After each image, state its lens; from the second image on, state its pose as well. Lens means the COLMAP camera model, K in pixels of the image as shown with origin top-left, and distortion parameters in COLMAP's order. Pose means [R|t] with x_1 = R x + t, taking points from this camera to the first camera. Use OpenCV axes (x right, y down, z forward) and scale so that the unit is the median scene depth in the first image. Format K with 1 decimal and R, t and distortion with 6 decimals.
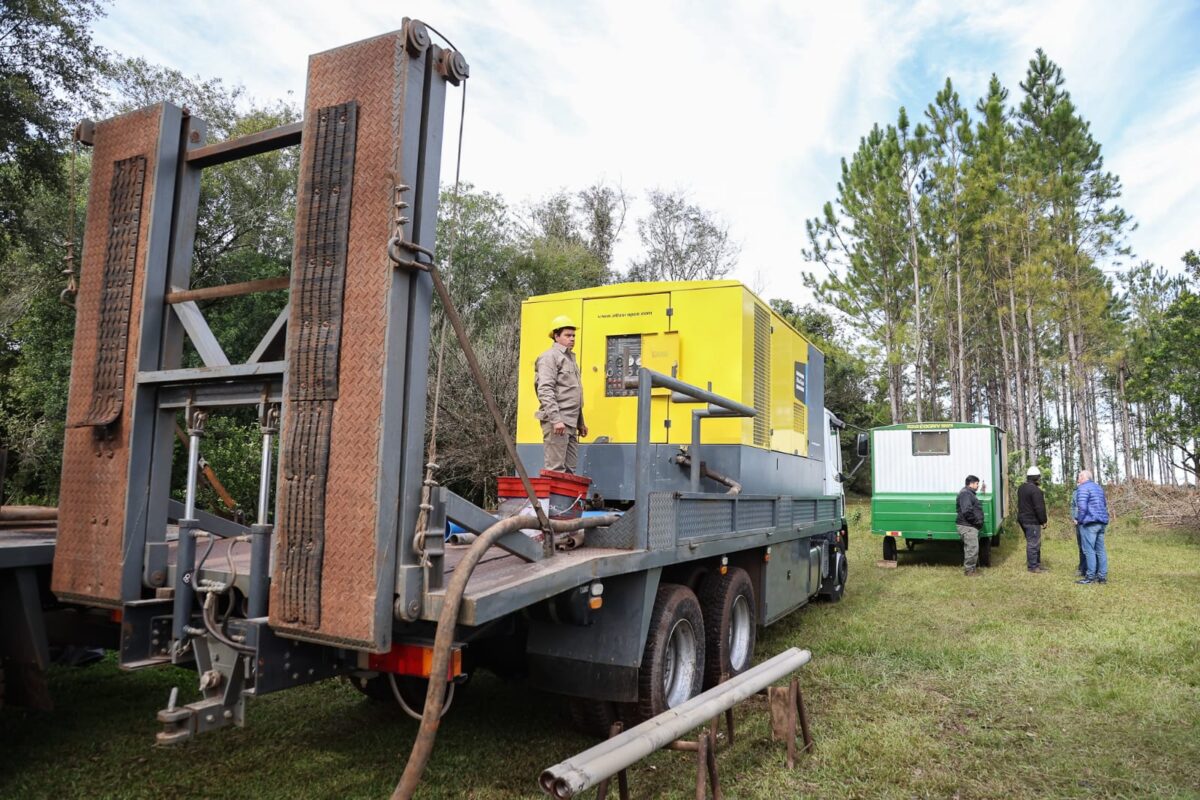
lens RADIAL K [[851.3, 0, 597.4], [0, 851.3, 418.4], [0, 0, 1]] dist [-0.104075, 0.002404]
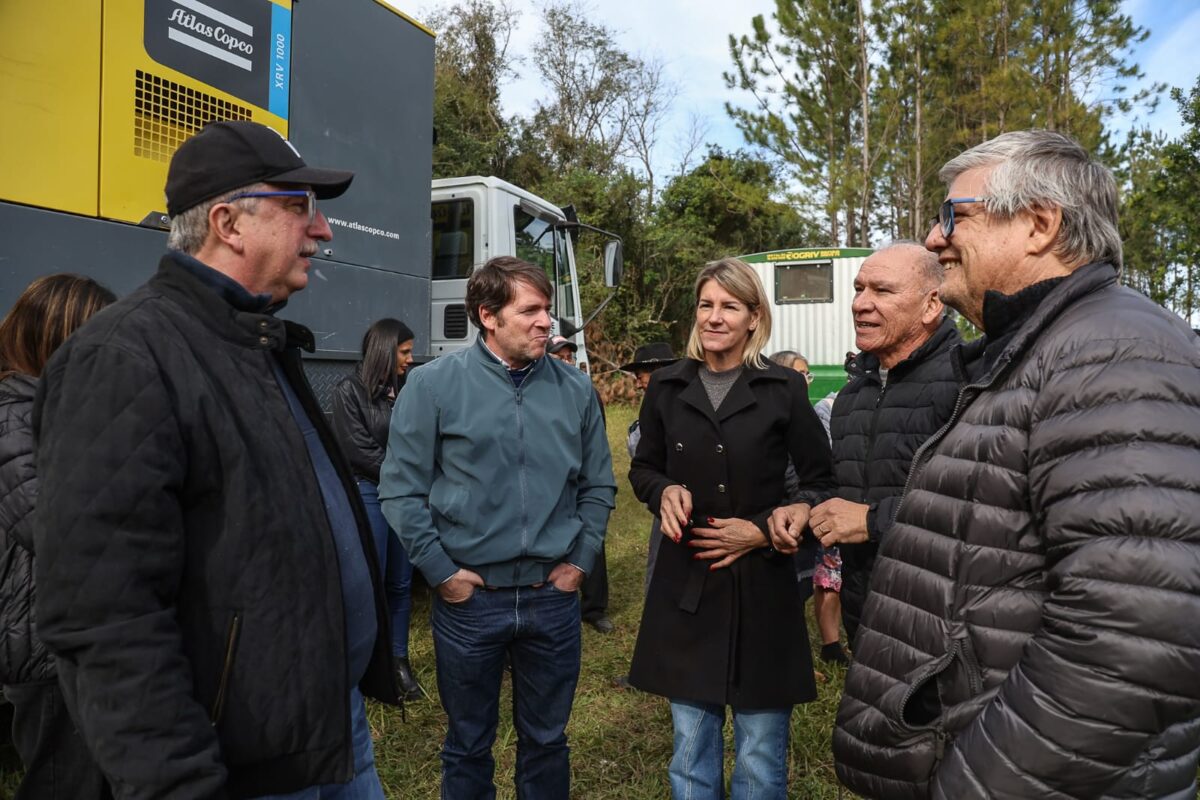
lens RADIAL K [[851.3, 0, 597.4], [0, 851.3, 418.4], [0, 0, 1]] dist [-0.104075, 0.002404]
pose [[0.999881, -0.008904, 0.012617, 0.479842], [0.007198, 0.991571, 0.129365, 0.093306], [-0.013663, -0.129258, 0.991517, 0.760905]]
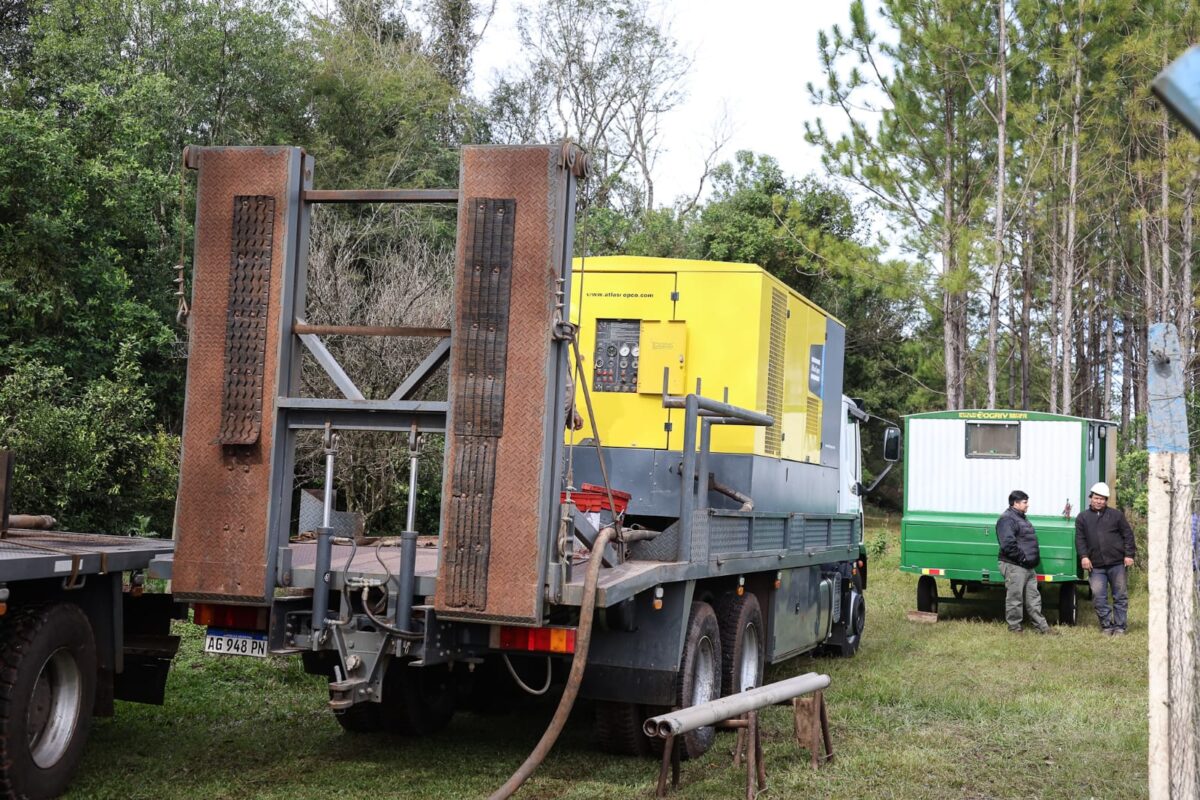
lens RADIAL K [[1712.6, 0, 598.8], [0, 1712.6, 430.5], [0, 0, 1]] dist [0.165935, 0.009854]
pose [[0.990474, 0.029414, 0.134524, -0.214788], [-0.036141, 0.998201, 0.047837, -0.068627], [-0.132875, -0.052243, 0.989755, -0.690392]]
